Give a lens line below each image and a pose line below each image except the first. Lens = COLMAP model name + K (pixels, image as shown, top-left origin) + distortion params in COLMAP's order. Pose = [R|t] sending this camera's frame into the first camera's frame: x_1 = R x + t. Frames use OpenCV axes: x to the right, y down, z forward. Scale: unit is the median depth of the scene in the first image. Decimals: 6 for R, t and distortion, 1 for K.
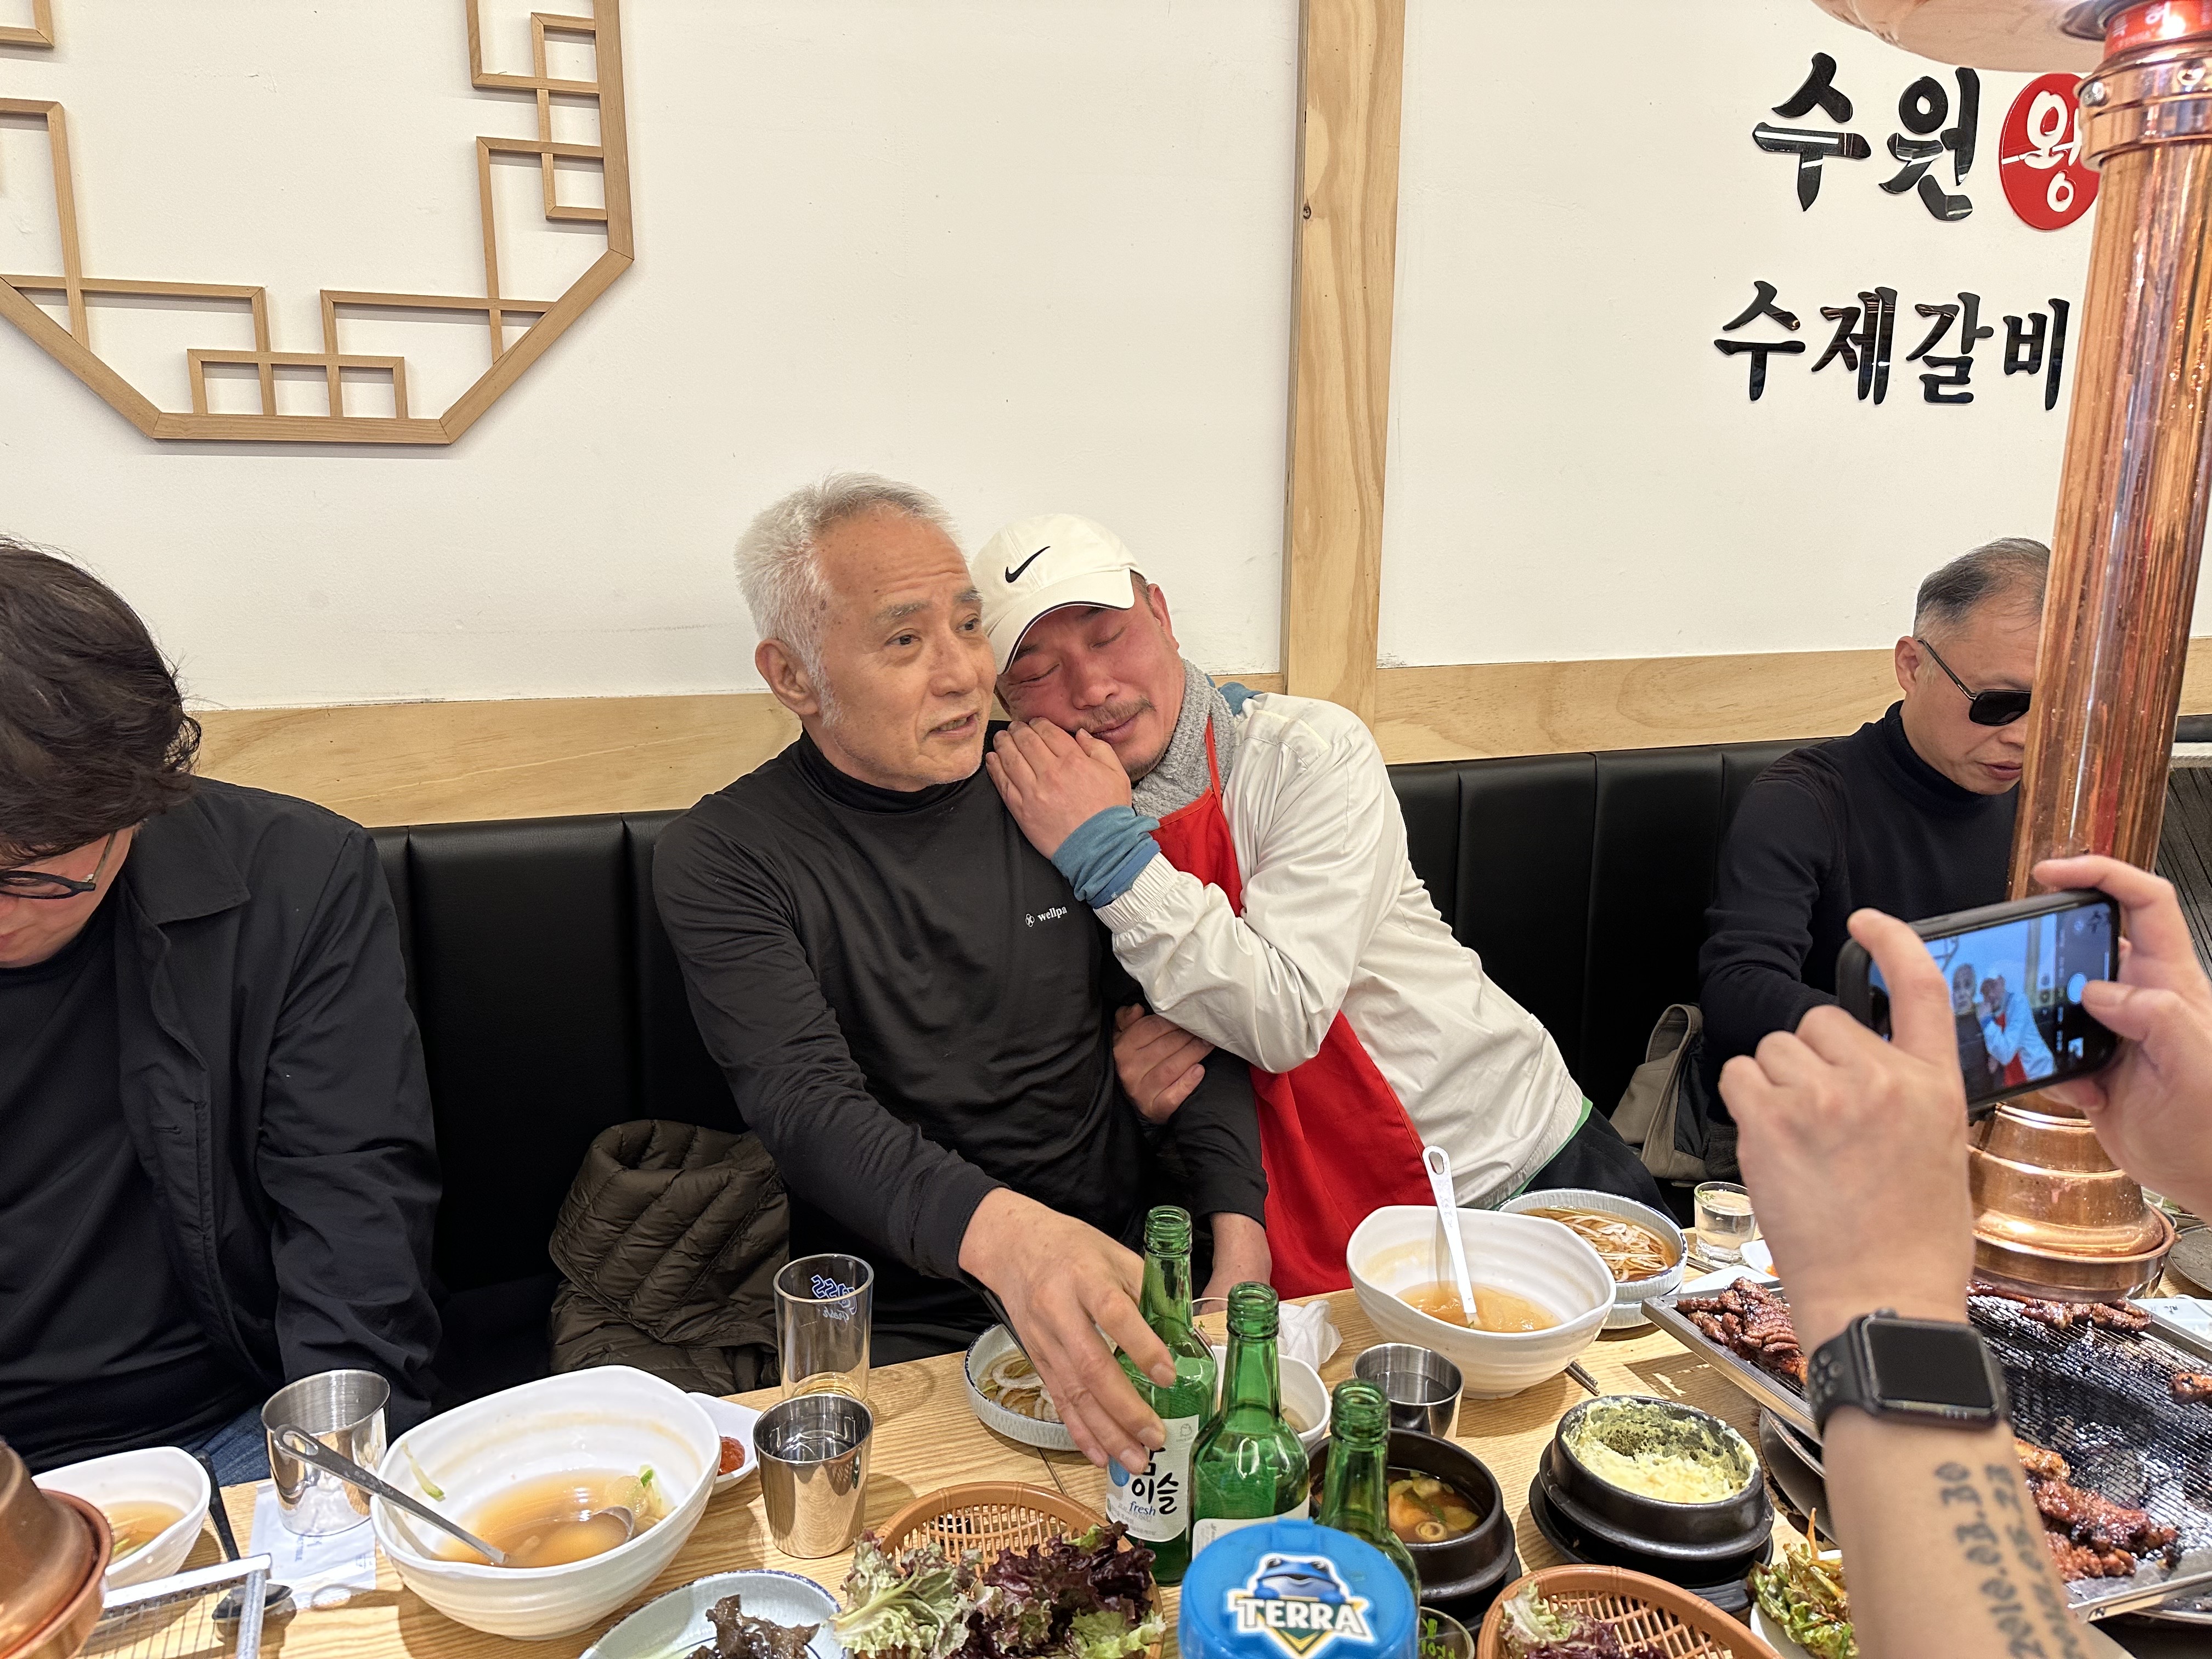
lens RADIAL K [[1569.6, 0, 1103.5], [0, 1569.6, 818.6], [0, 0, 1]] dist [0.044323, -0.067129]
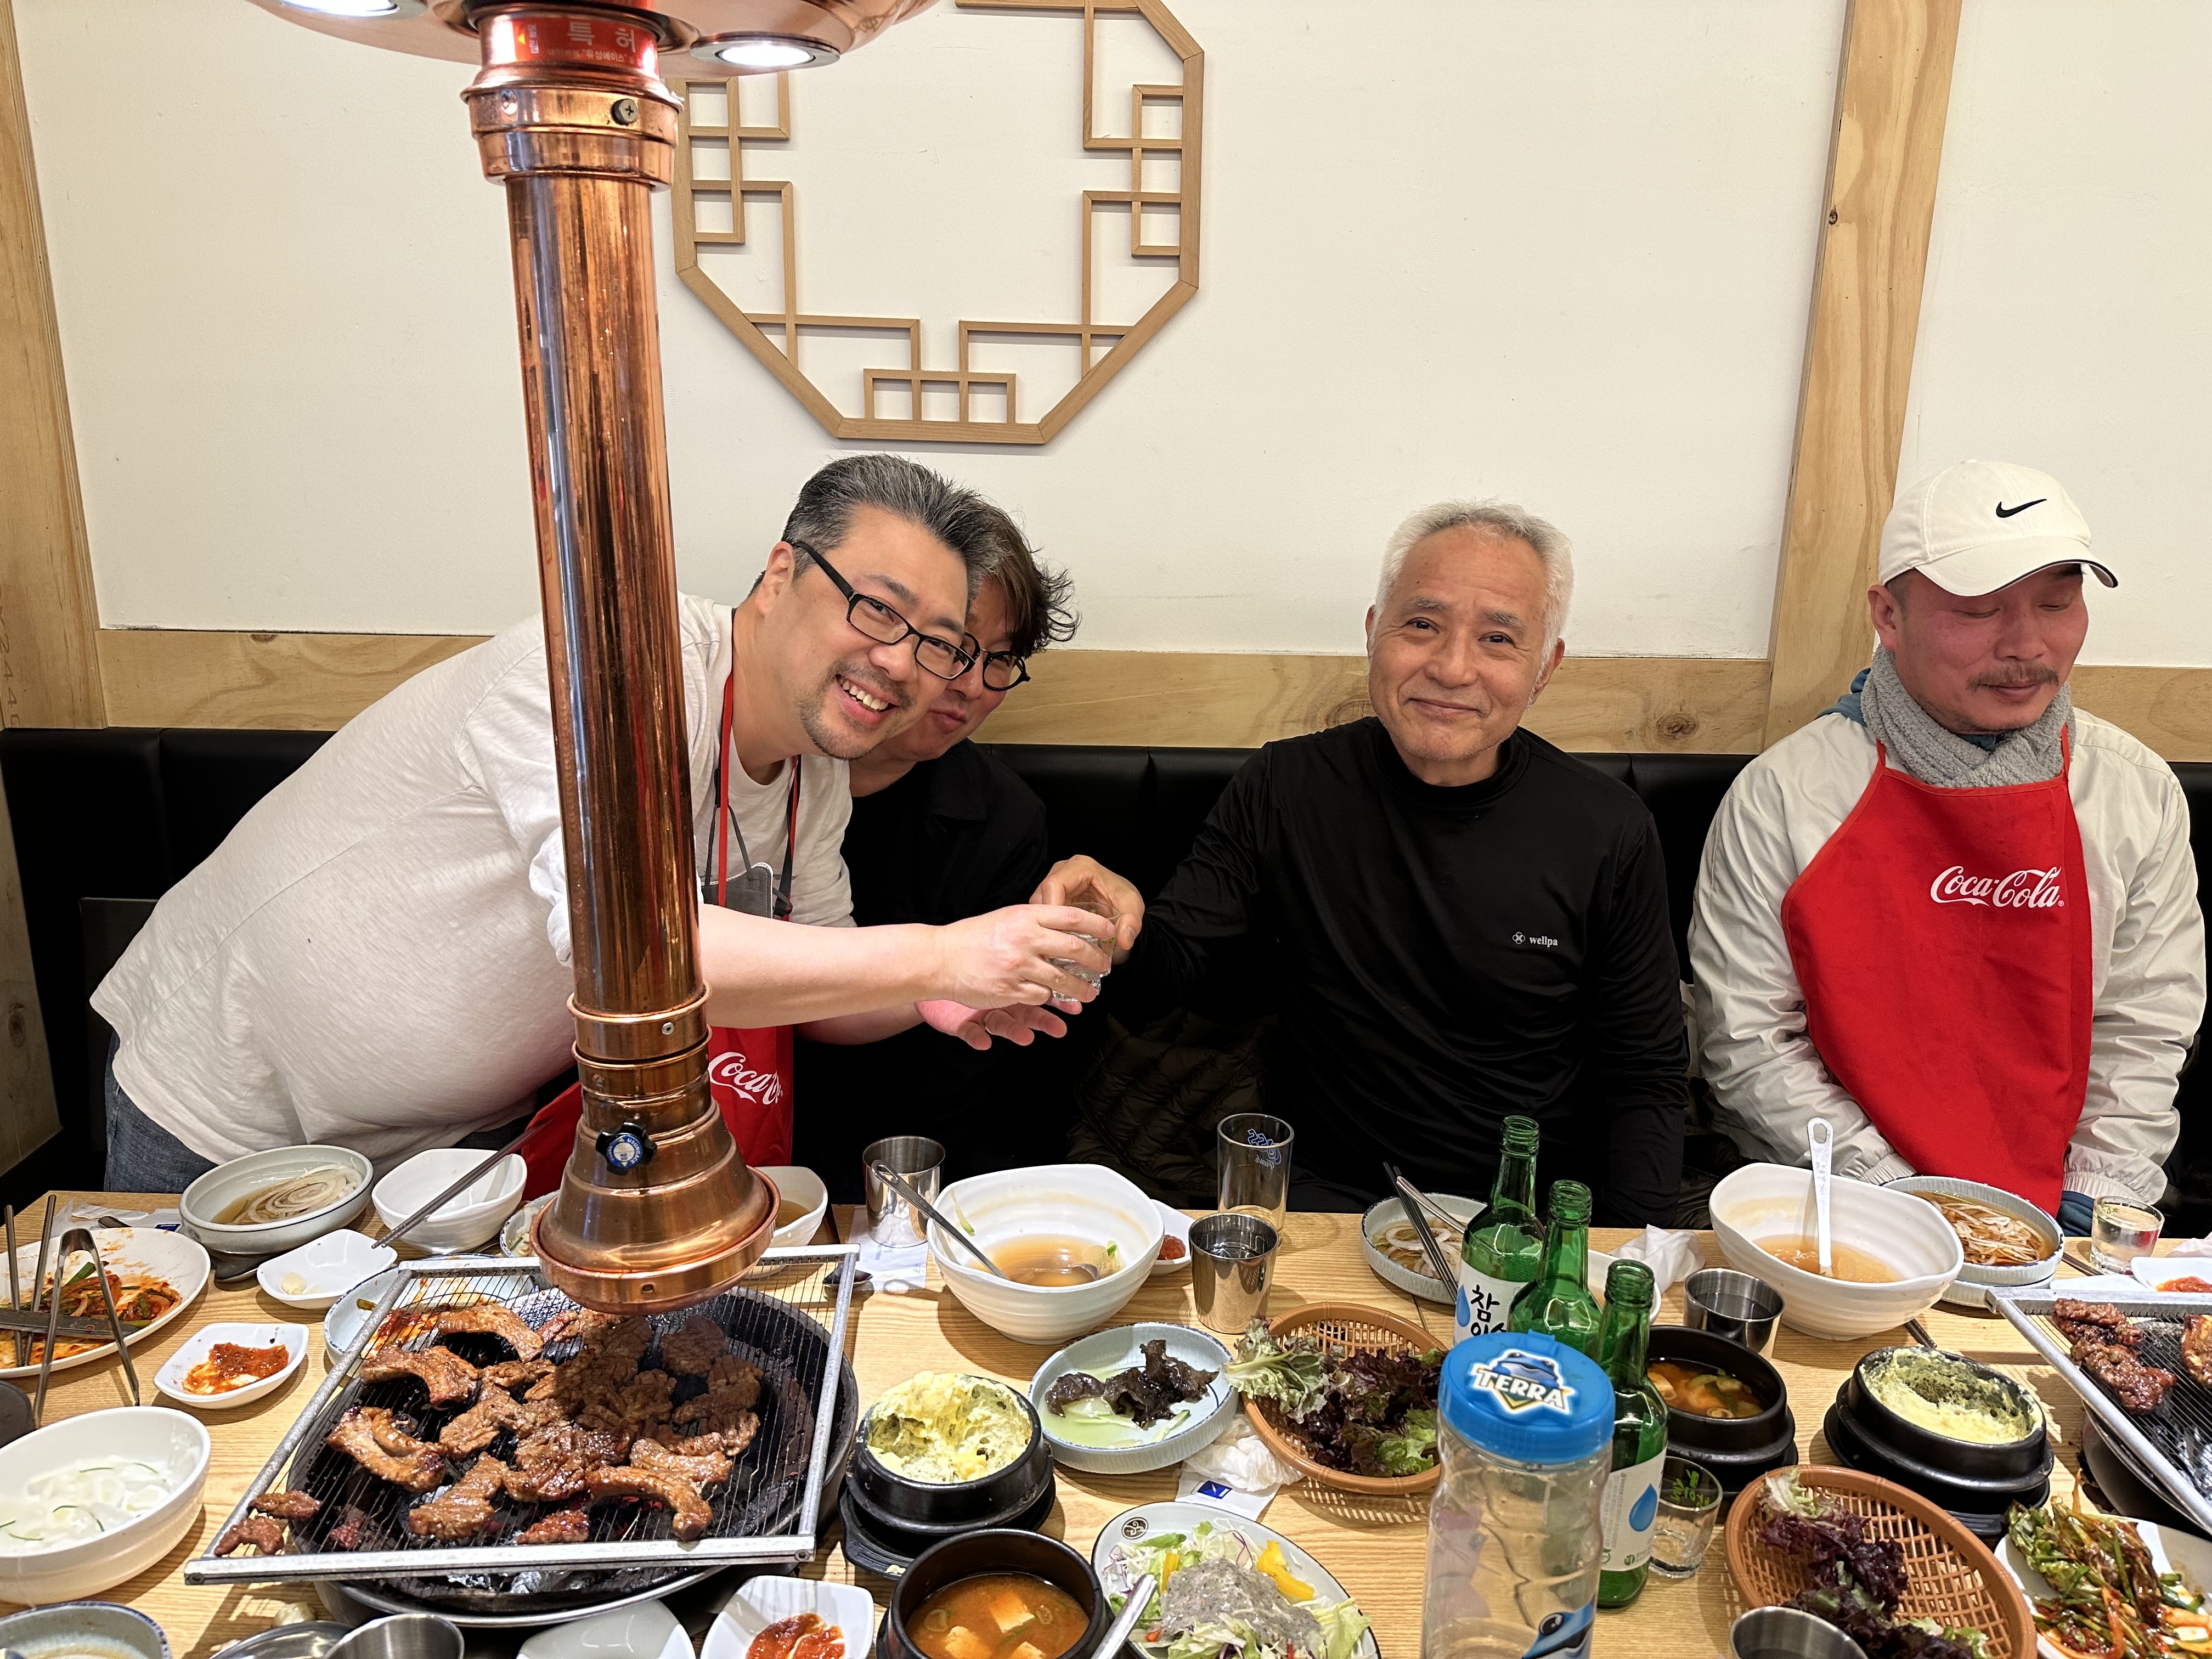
lens RADIAL K [[1548.6, 0, 1106.0], [0, 1548.6, 829.5], [0, 0, 1]] dist [0.050580, -0.062240]
pose [[0.938740, 0.101277, -0.329410, 0.098888], [-0.083318, 0.994185, 0.068225, -0.028468], [0.334404, -0.036600, 0.941719, -0.220329]]
